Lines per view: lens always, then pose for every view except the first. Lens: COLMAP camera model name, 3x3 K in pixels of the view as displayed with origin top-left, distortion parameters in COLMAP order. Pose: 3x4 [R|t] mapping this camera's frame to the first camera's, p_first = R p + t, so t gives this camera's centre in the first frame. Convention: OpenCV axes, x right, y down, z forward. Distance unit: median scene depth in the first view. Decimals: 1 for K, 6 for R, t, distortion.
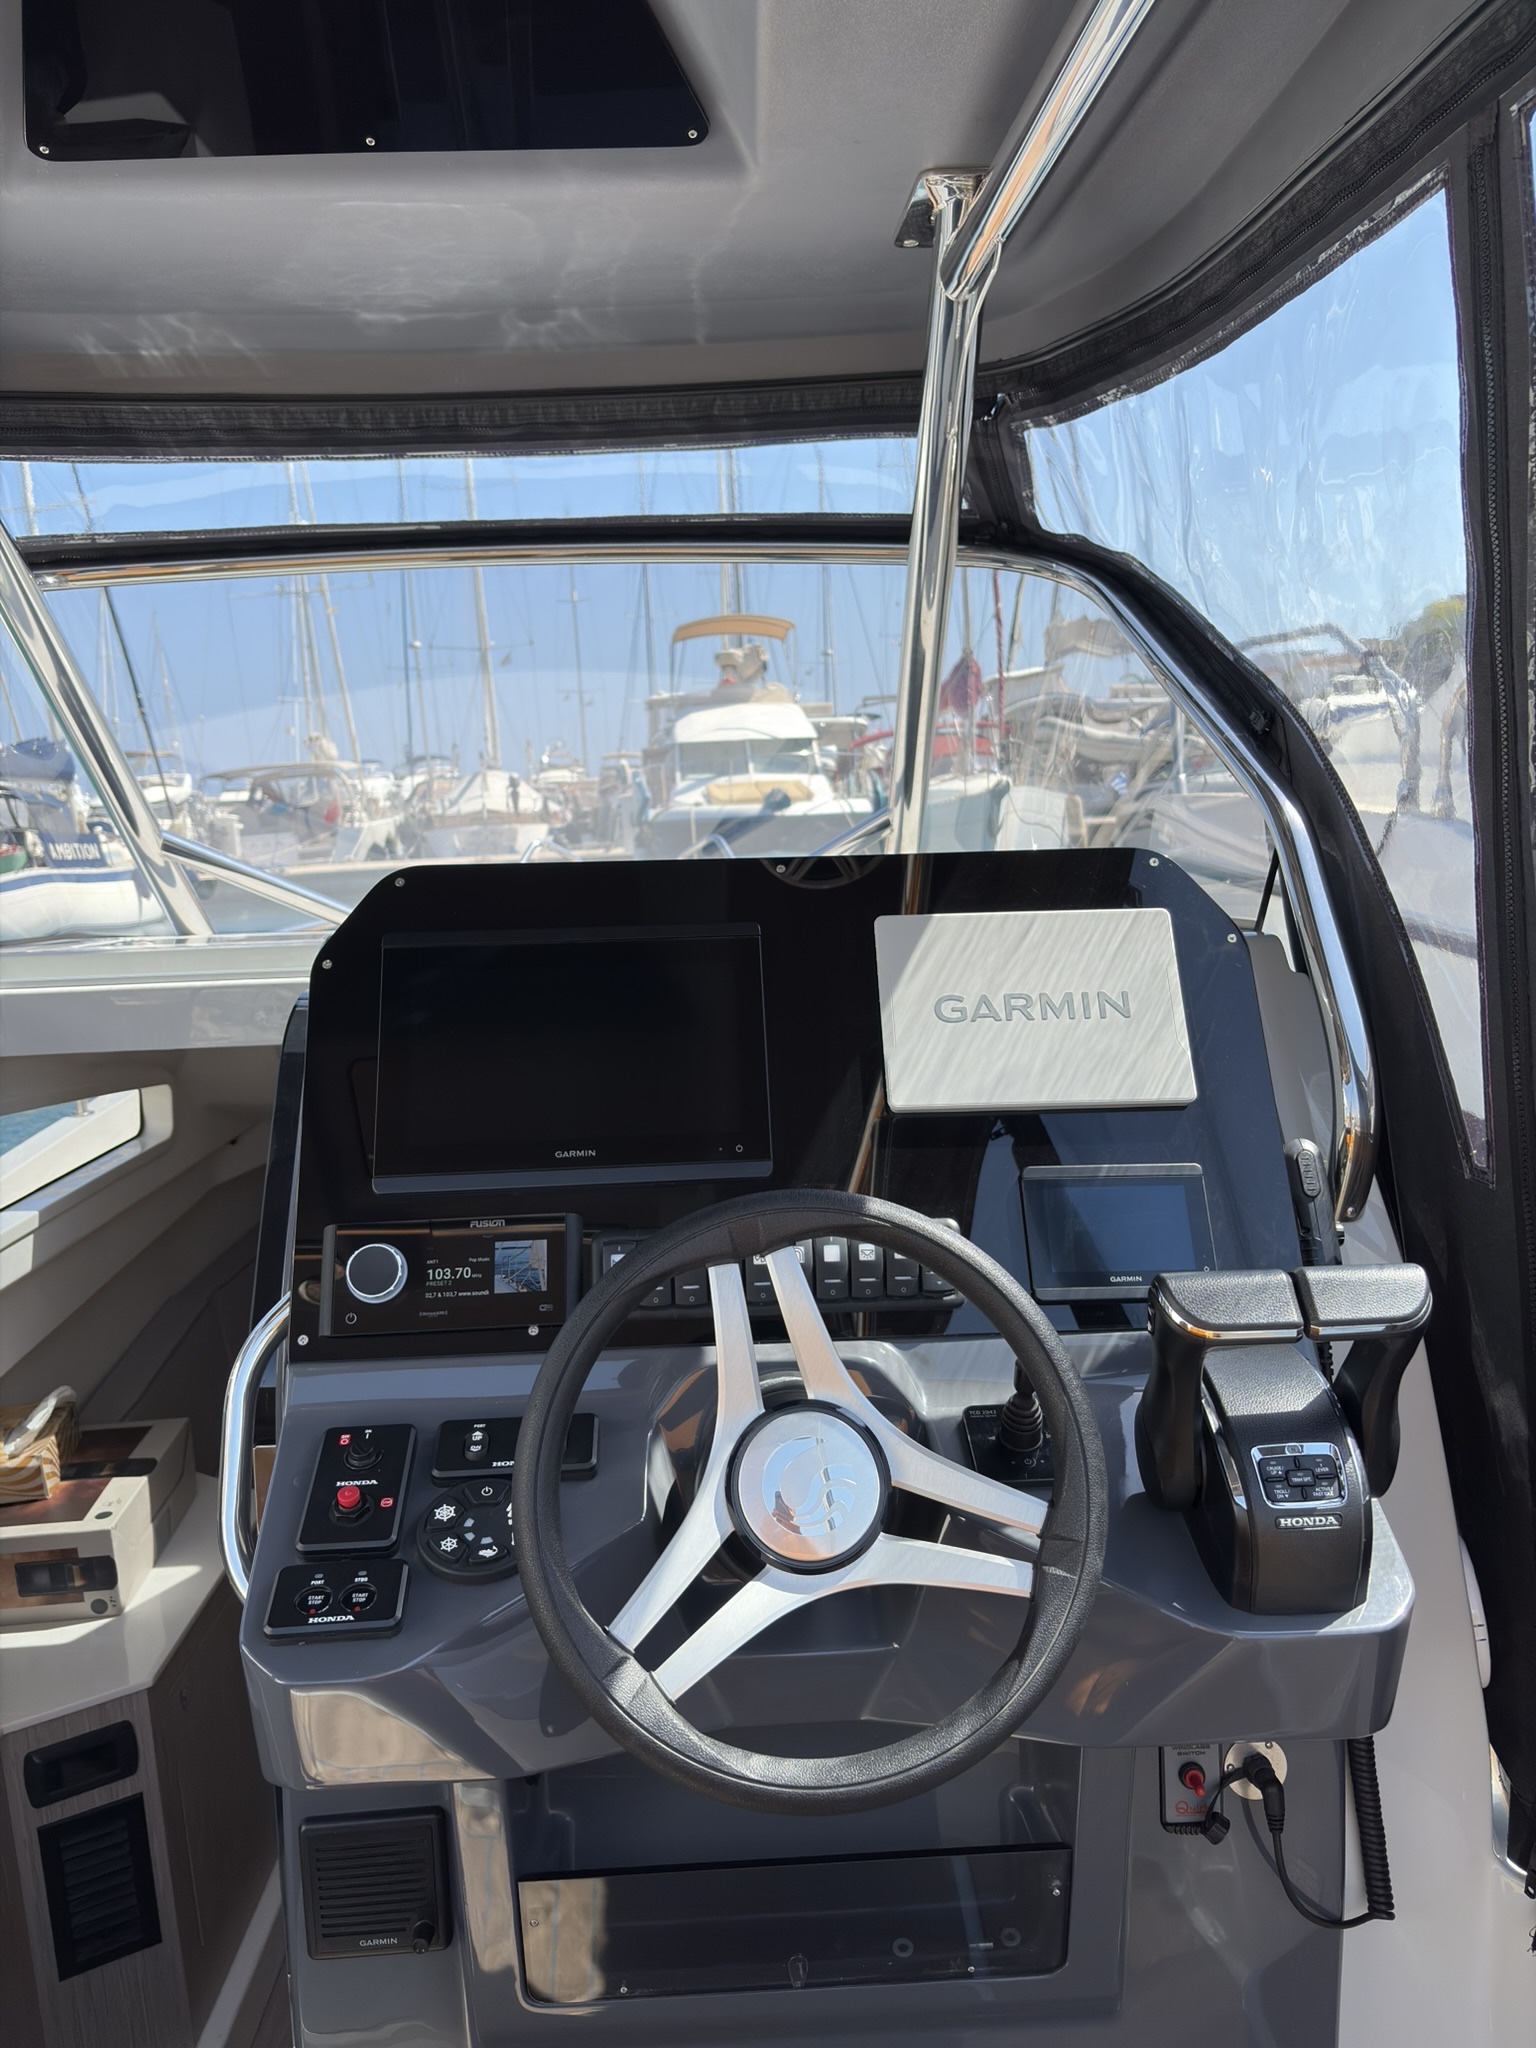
lens RADIAL K [[1544.3, 0, 750.1], [0, 1544.3, 1028.7], [0, 0, 1]] dist [0.034007, -0.044924]
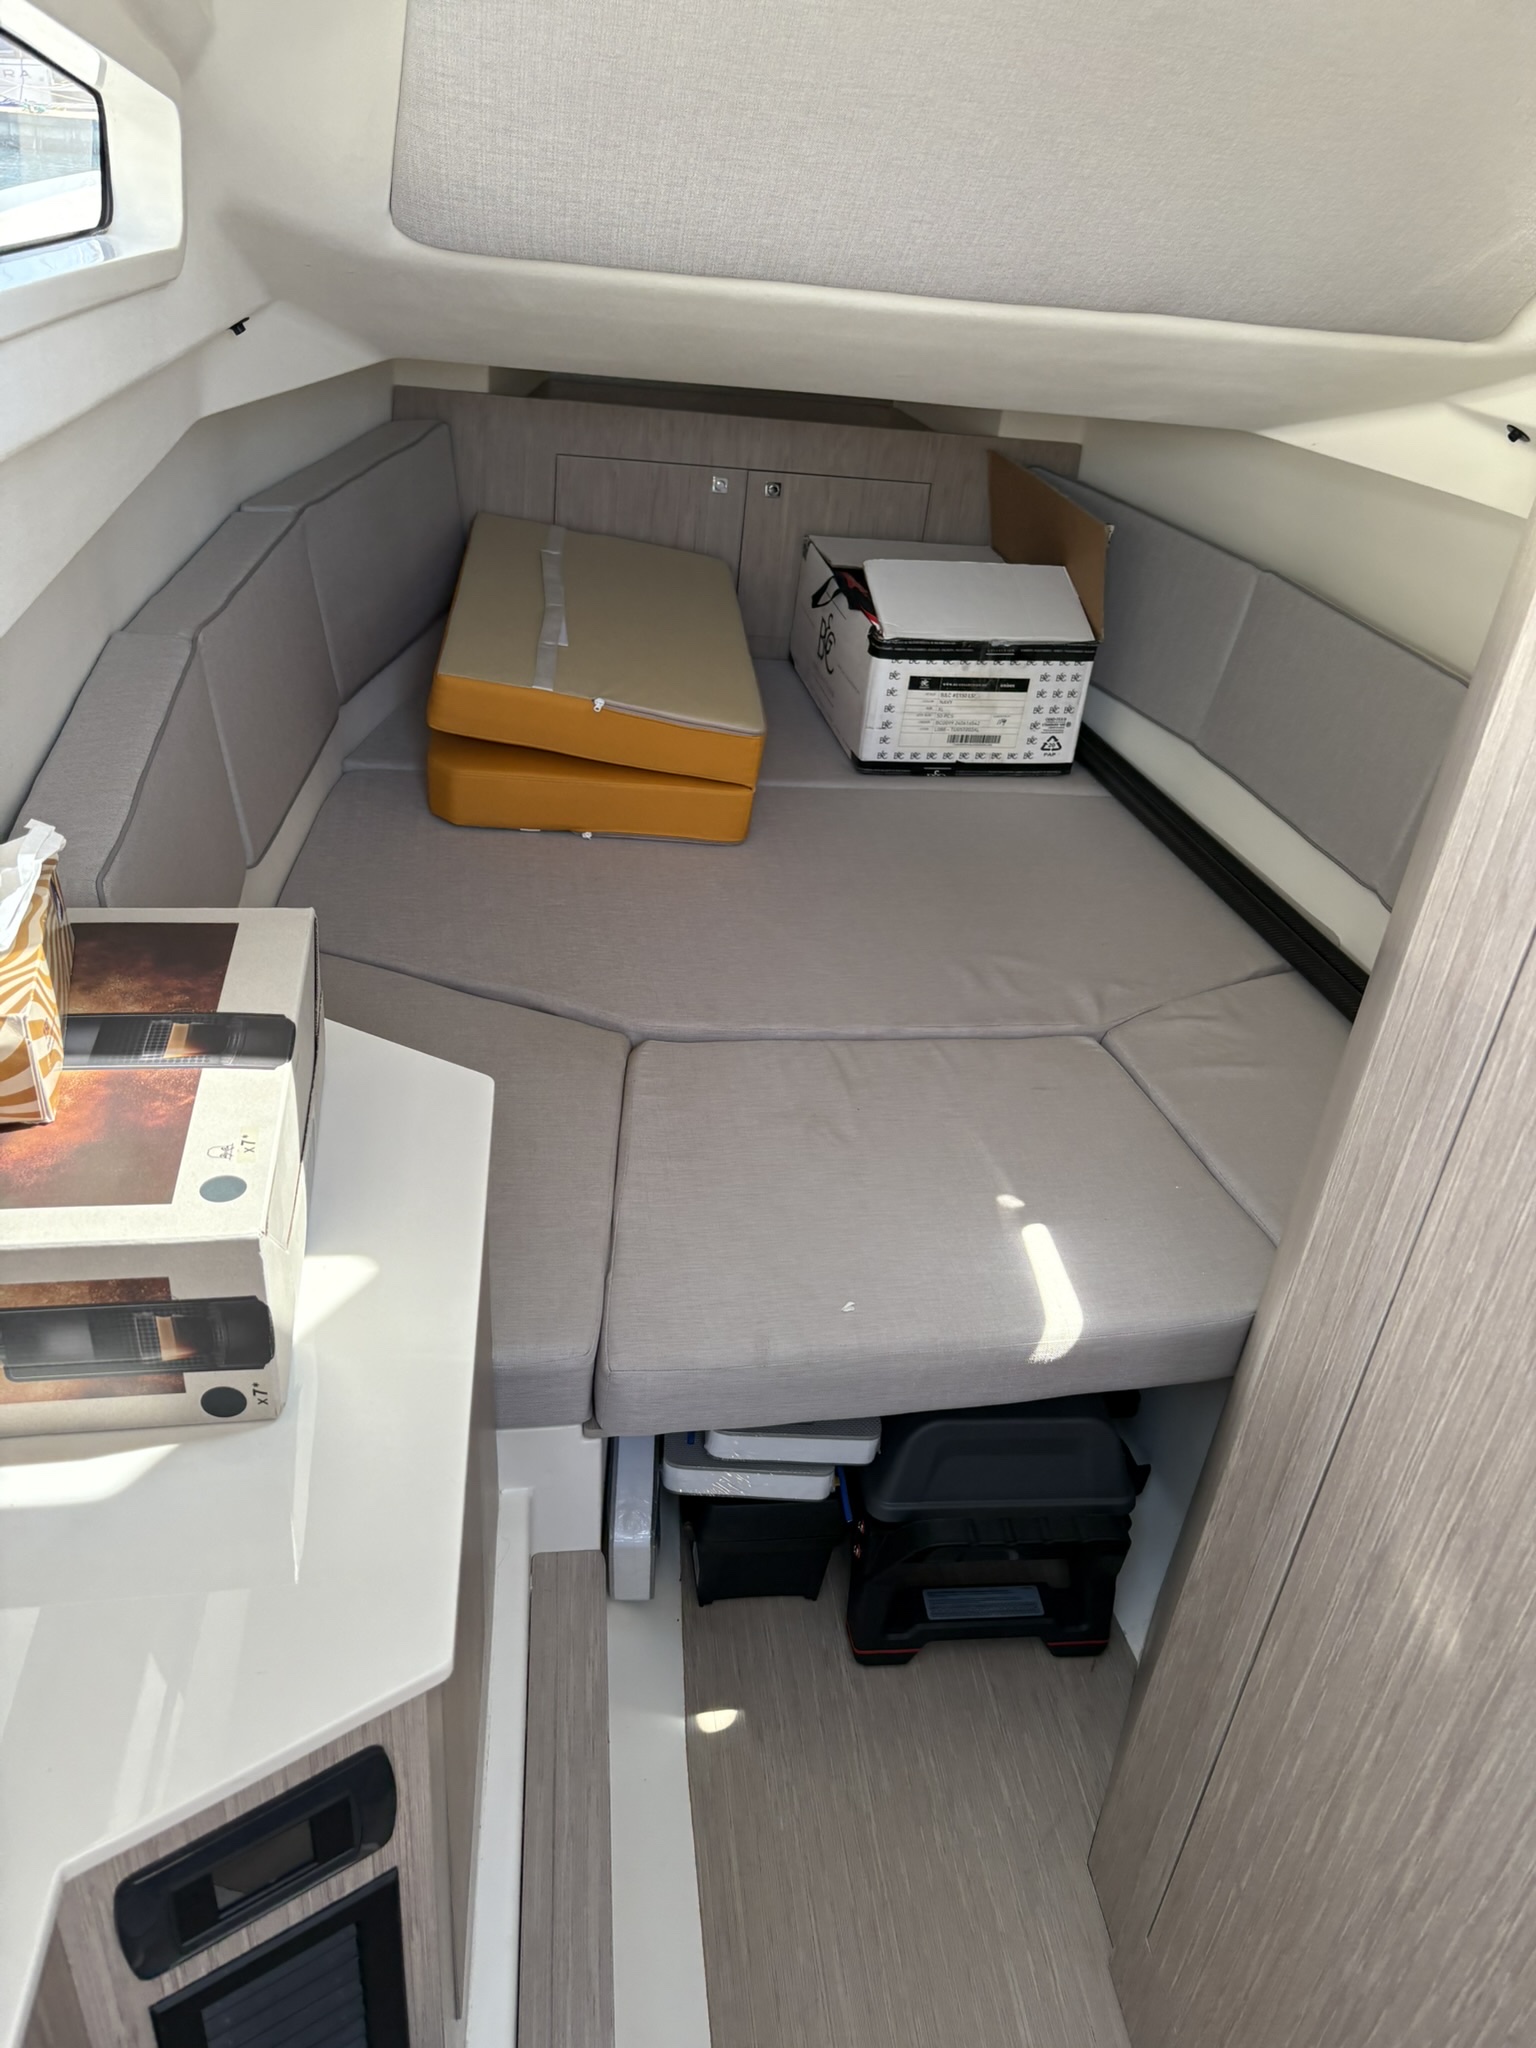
lens RADIAL K [[1544.3, 0, 750.1], [0, 1544.3, 1028.7], [0, 0, 1]] dist [0.034007, -0.044924]
pose [[0.986686, 0.058812, 0.151631, -0.576536], [-0.109868, 0.928458, 0.354816, 0.216254], [-0.119916, -0.366751, 0.922558, 1.078465]]
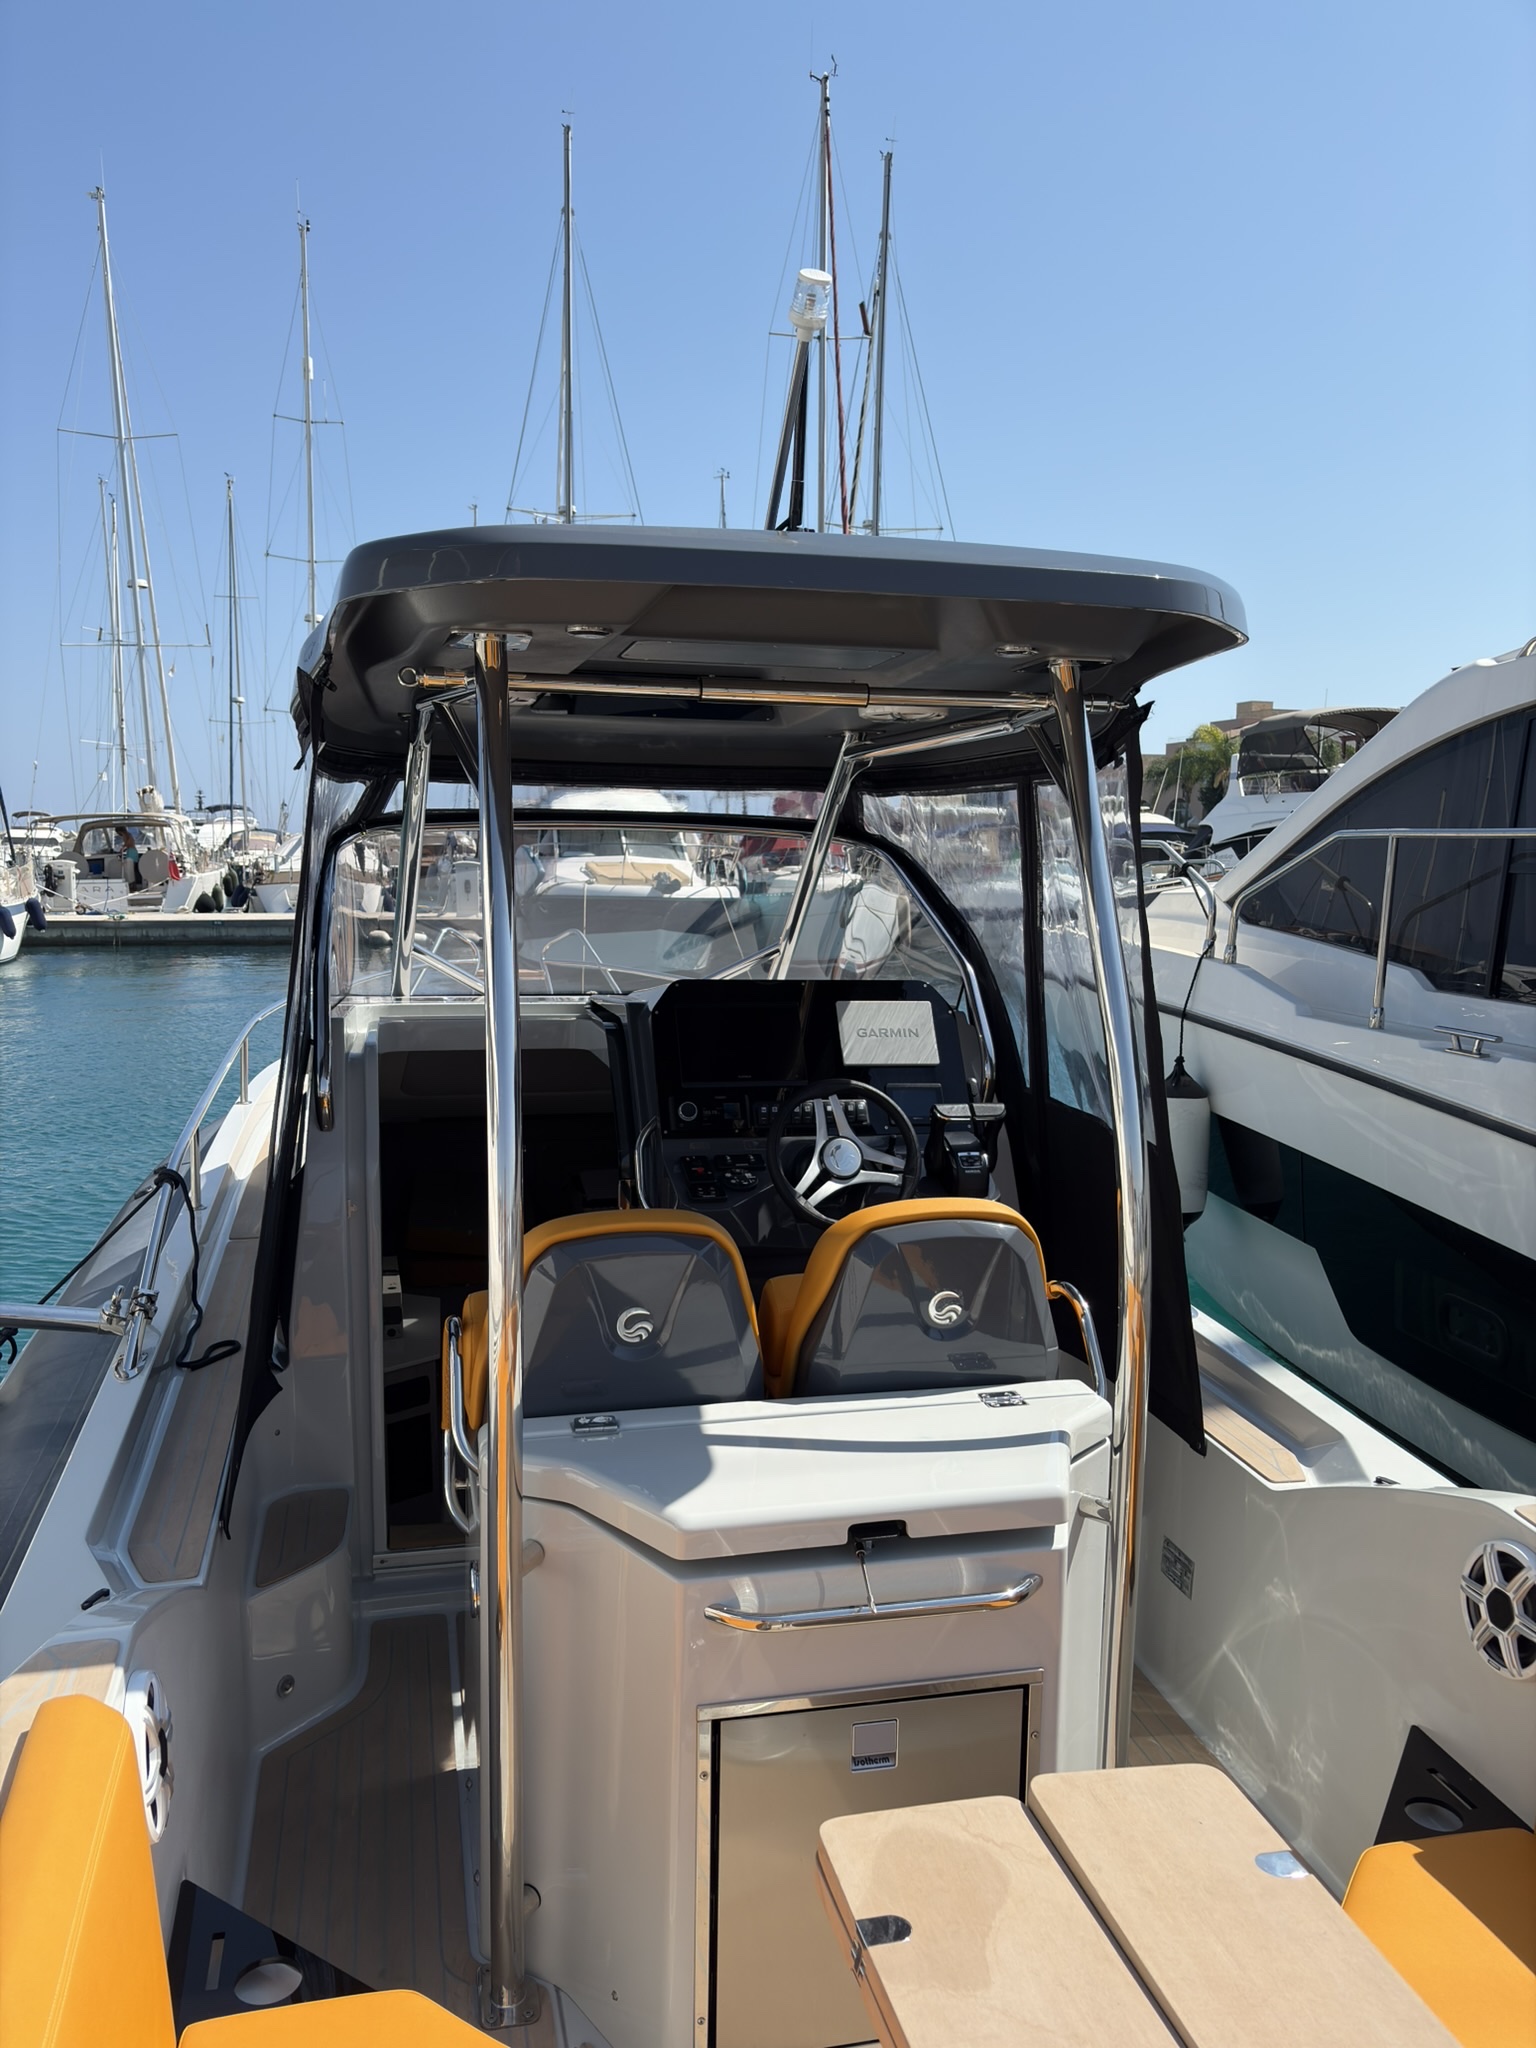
lens RADIAL K [[1525.4, 0, 760.2], [0, 1525.4, 1069.8], [0, 0, 1]] dist [0.074602, -0.090940]
pose [[0.977685, 0.029780, 0.207953, -0.615136], [-0.028316, 0.999549, -0.010014, 0.088407], [-0.208157, 0.003902, 0.978088, -1.683172]]
